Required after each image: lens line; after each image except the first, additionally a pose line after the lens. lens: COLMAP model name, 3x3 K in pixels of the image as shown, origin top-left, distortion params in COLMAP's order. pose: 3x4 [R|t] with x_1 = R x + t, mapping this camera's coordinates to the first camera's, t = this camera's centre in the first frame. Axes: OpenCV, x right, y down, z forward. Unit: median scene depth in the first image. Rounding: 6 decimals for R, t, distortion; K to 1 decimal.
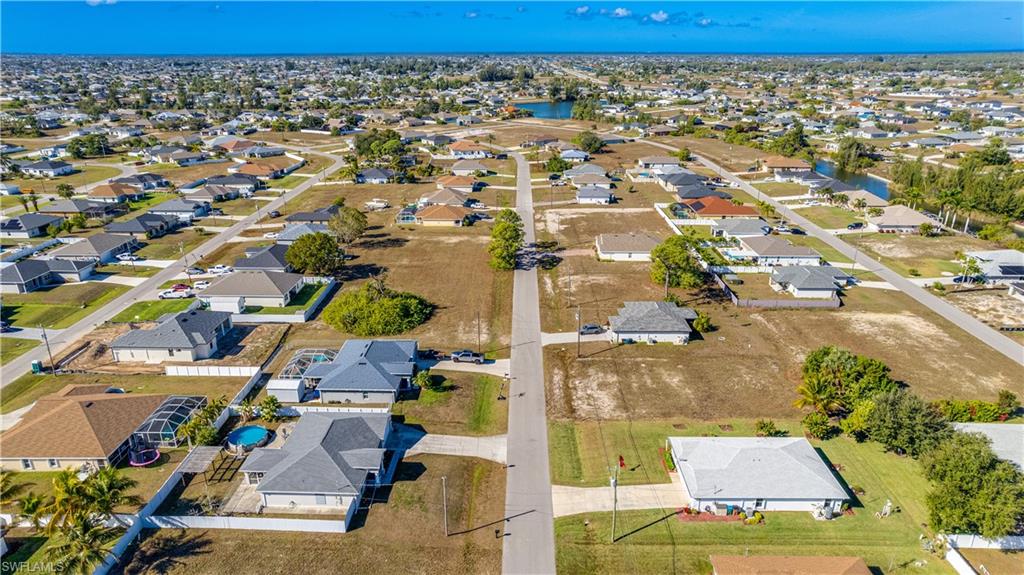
lens RADIAL K [[664.9, 0, 507.8], [0, 664.9, 290.2], [0, 0, 1]] dist [-0.055211, 0.081601]
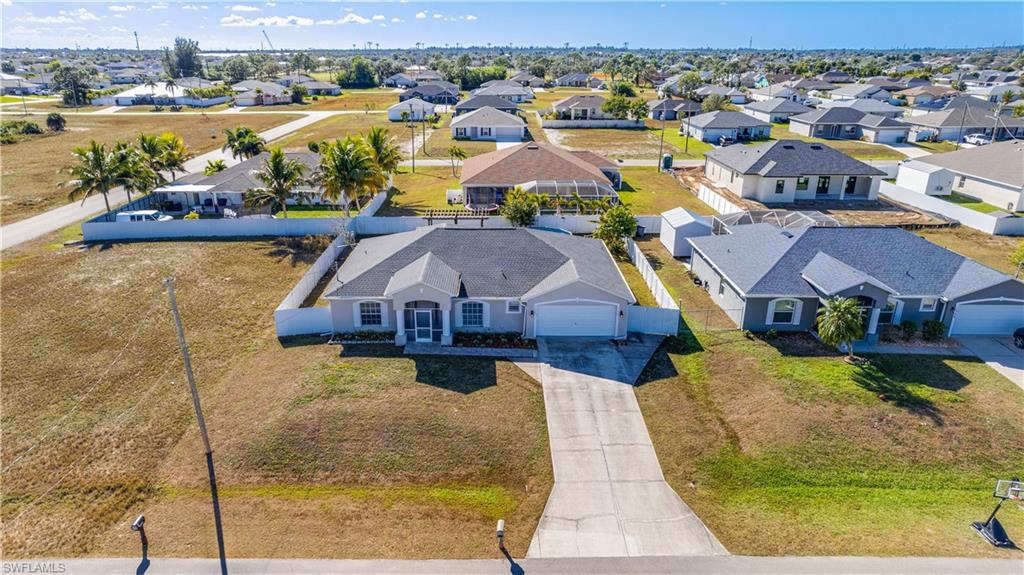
lens RADIAL K [[668.7, 0, 488.1], [0, 668.7, 287.6], [0, 0, 1]] dist [-0.058658, 0.073103]
pose [[0.023906, 0.344958, -0.938313, 0.198516], [-0.349152, 0.882359, 0.315492, 0.082253], [0.936761, 0.320072, 0.141537, 0.856204]]
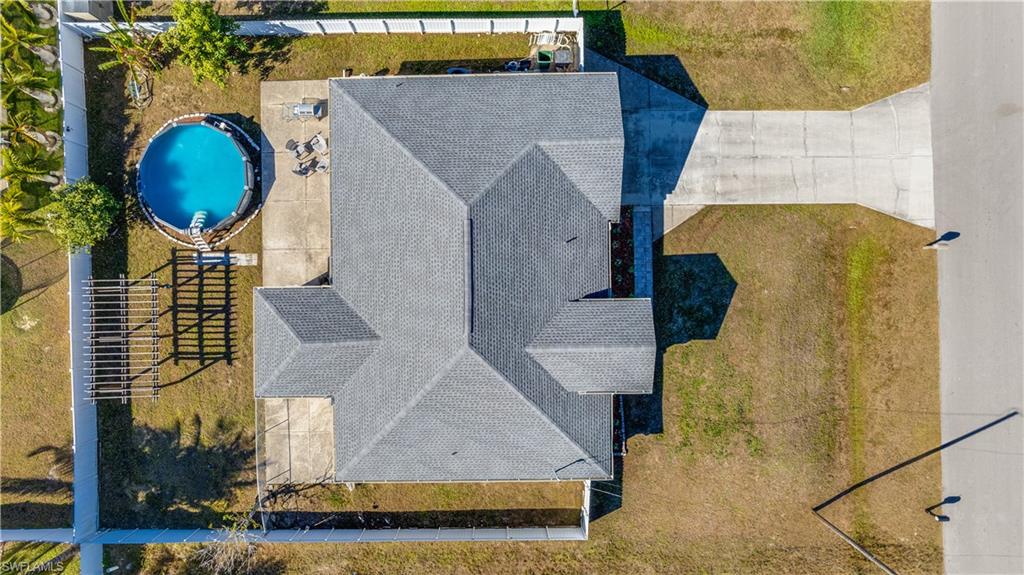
lens RADIAL K [[668.7, 0, 488.1], [0, 668.7, 287.6], [0, 0, 1]] dist [-0.058658, 0.073103]
pose [[0.998765, -0.049636, -0.002168, -0.238396], [0.019521, 0.351920, 0.935826, -0.074587], [-0.045688, -0.934713, 0.352454, 0.796633]]
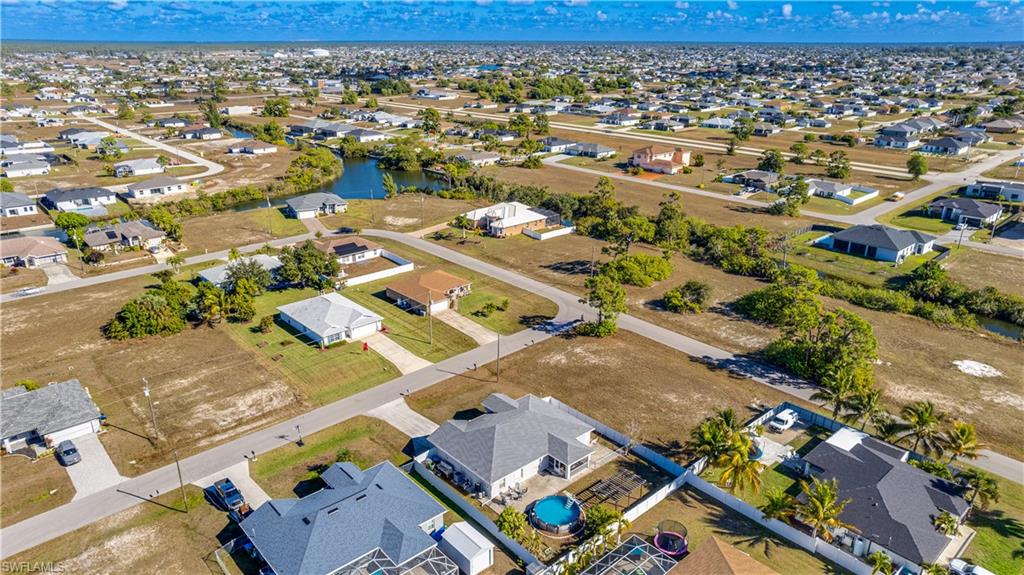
lens RADIAL K [[668.7, 0, 488.1], [0, 668.7, 287.6], [0, 0, 1]] dist [-0.058658, 0.073103]
pose [[-0.686798, -0.253588, 0.681177, -0.813256], [0.245675, 0.801019, 0.545905, -0.470950], [-0.684071, 0.542275, -0.487838, 1.287520]]
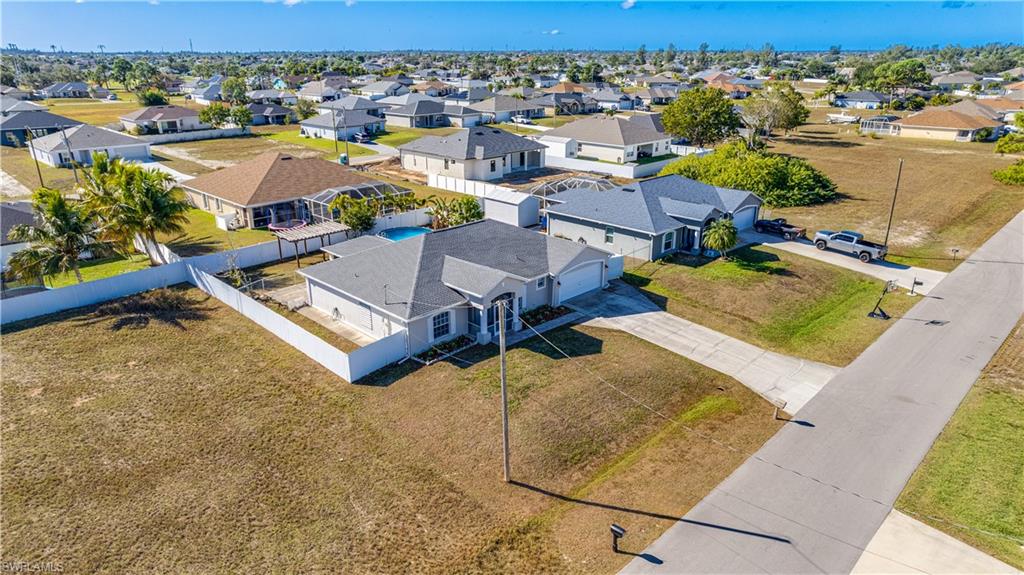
lens RADIAL K [[664.9, 0, 507.8], [0, 664.9, 290.2], [0, 0, 1]] dist [-0.055211, 0.081601]
pose [[0.727771, 0.238446, -0.643034, 0.098280], [-0.242181, 0.966560, 0.084320, 0.188958], [0.641636, 0.094365, 0.761182, 0.565128]]
